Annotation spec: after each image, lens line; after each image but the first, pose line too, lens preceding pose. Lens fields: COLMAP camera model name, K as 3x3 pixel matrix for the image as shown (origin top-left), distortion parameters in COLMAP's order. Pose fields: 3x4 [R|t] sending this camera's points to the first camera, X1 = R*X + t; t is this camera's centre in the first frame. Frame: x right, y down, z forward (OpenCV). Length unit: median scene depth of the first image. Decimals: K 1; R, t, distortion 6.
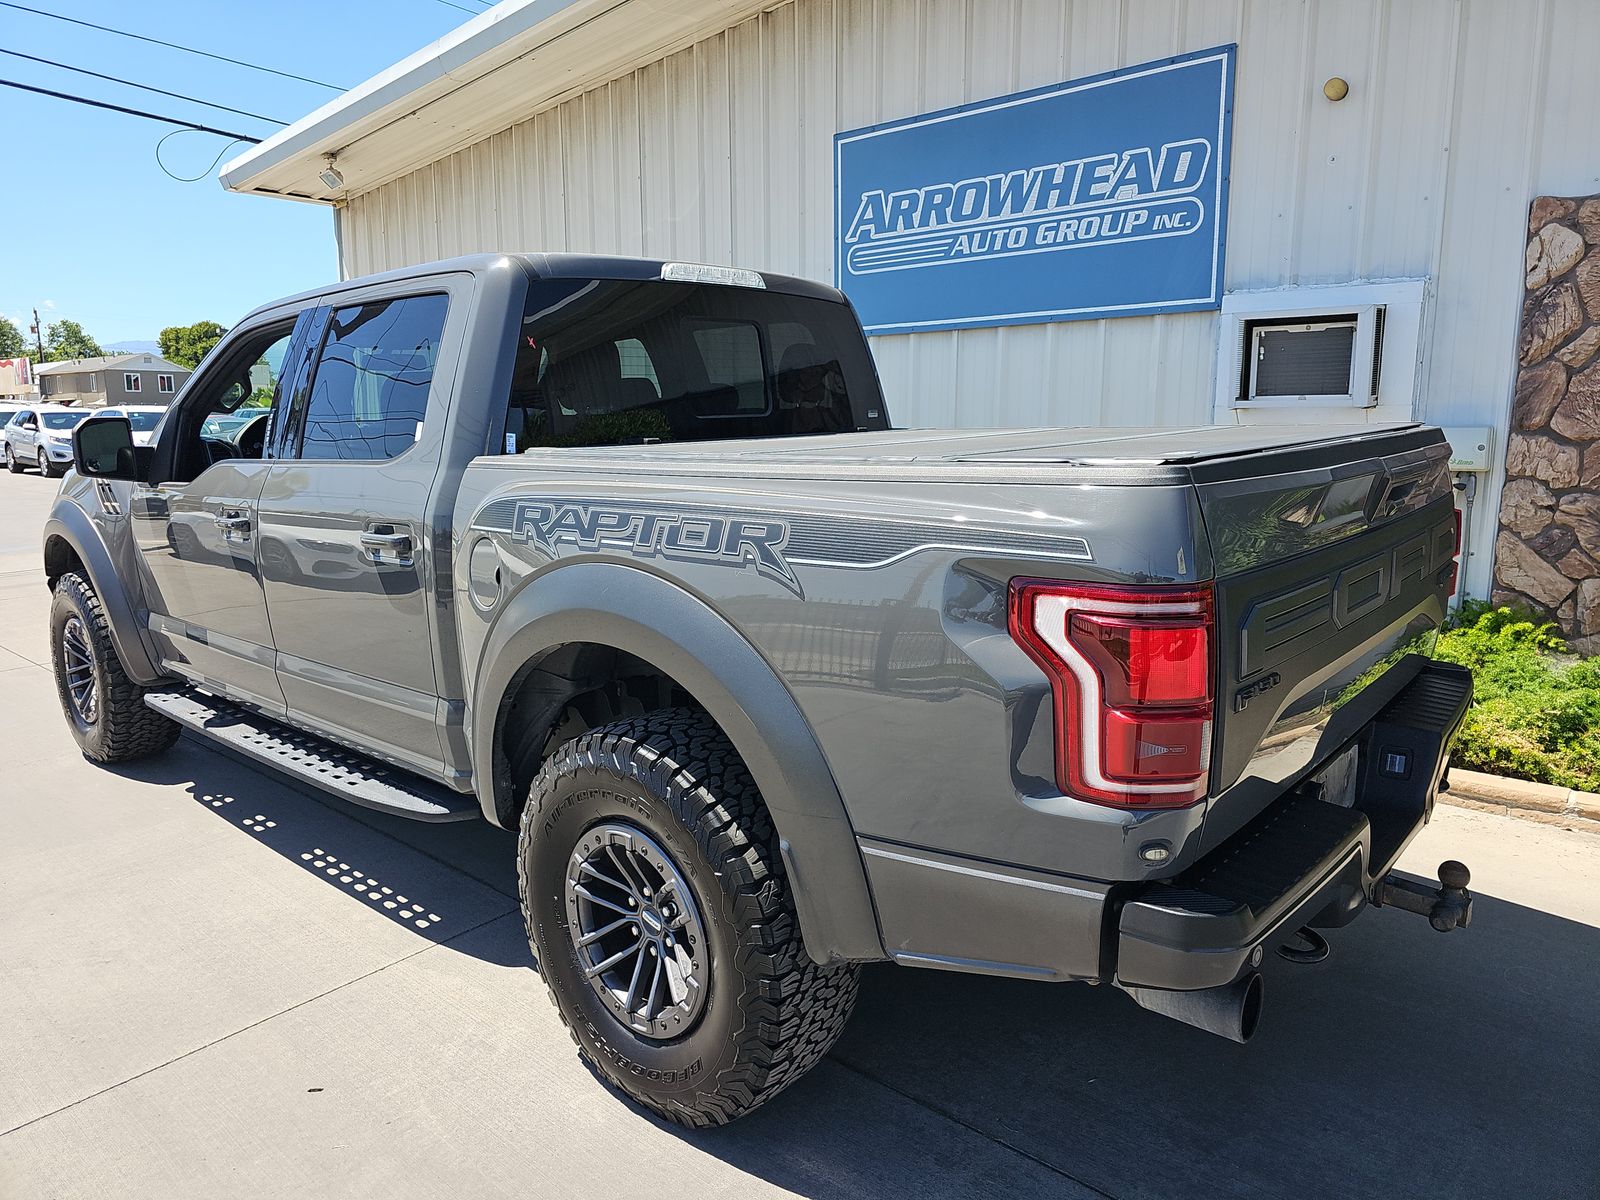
lens RADIAL K [[1062.5, 0, 790.1], [0, 1062.5, 590.3], [0, 0, 1]] dist [0.046113, -0.040257]
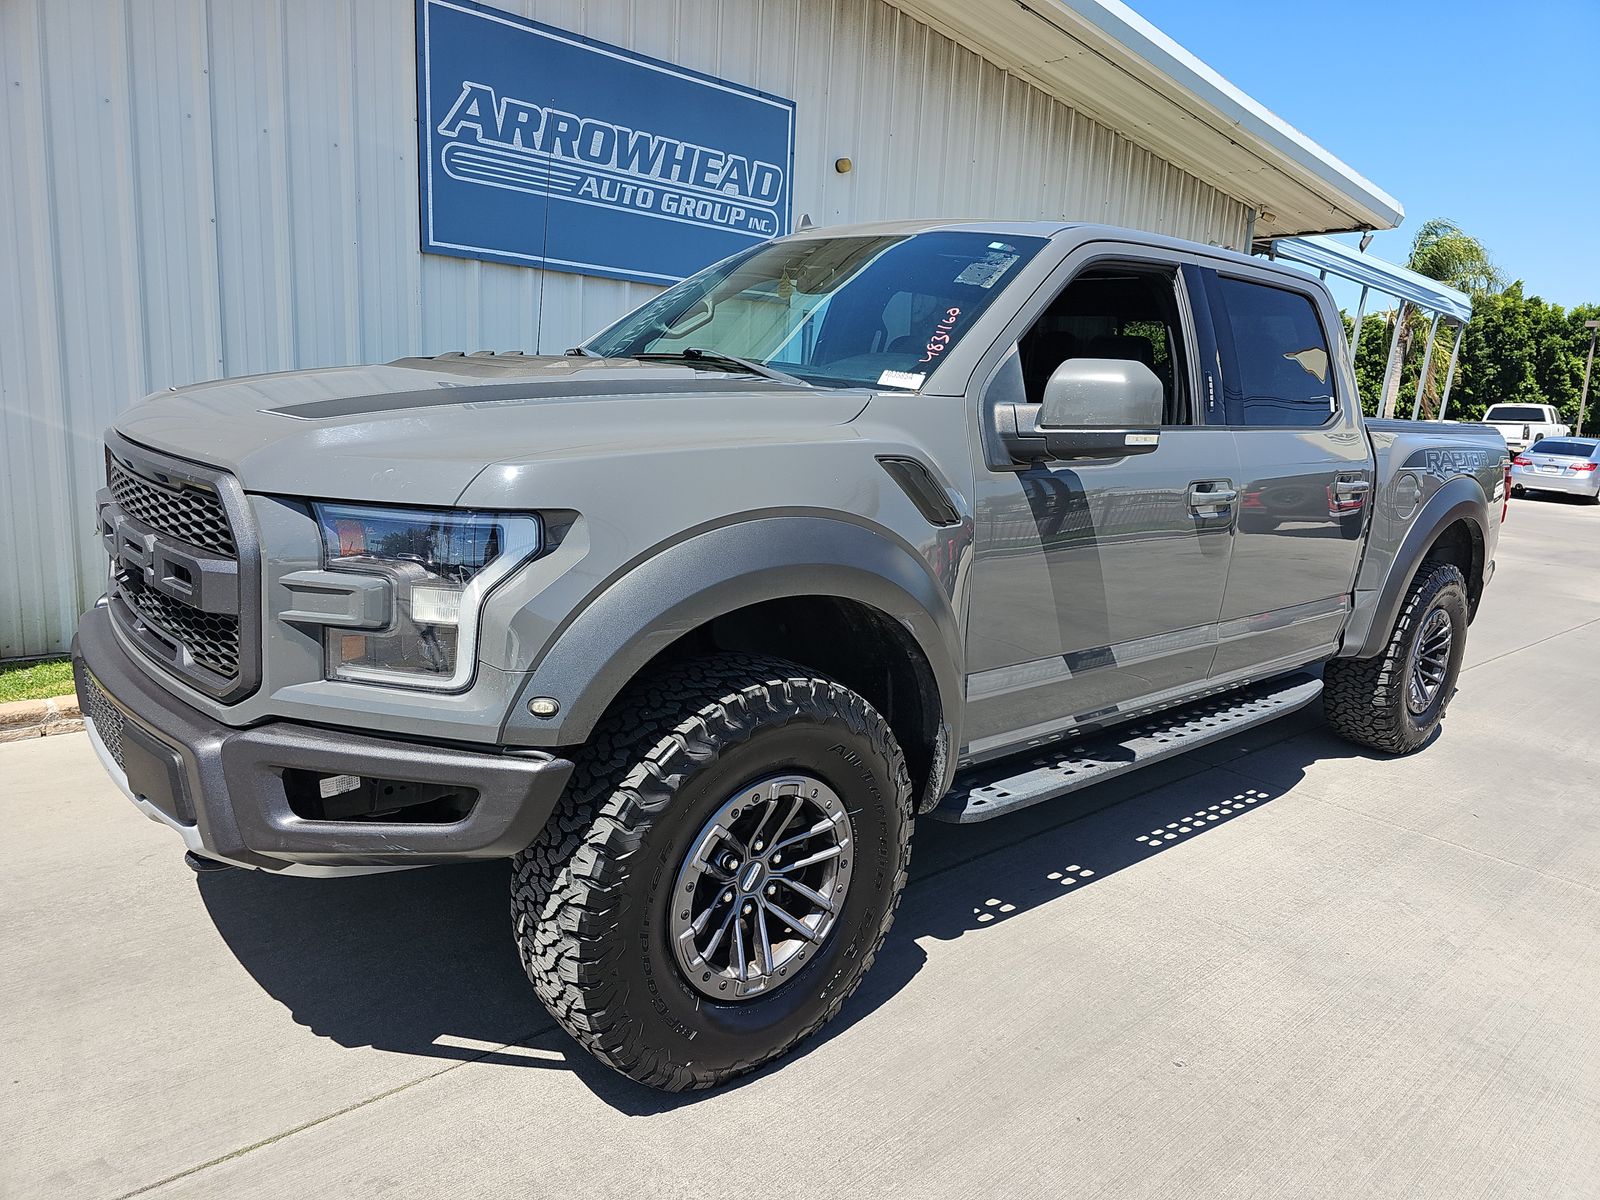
lens RADIAL K [[1062.5, 0, 840.8], [0, 1062.5, 613.1], [0, 0, 1]] dist [0.046113, -0.040257]
pose [[0.093838, -0.183319, 0.978565, -0.887074], [0.104827, 0.979257, 0.173396, -0.095860], [-0.990053, 0.086309, 0.111108, 0.744934]]
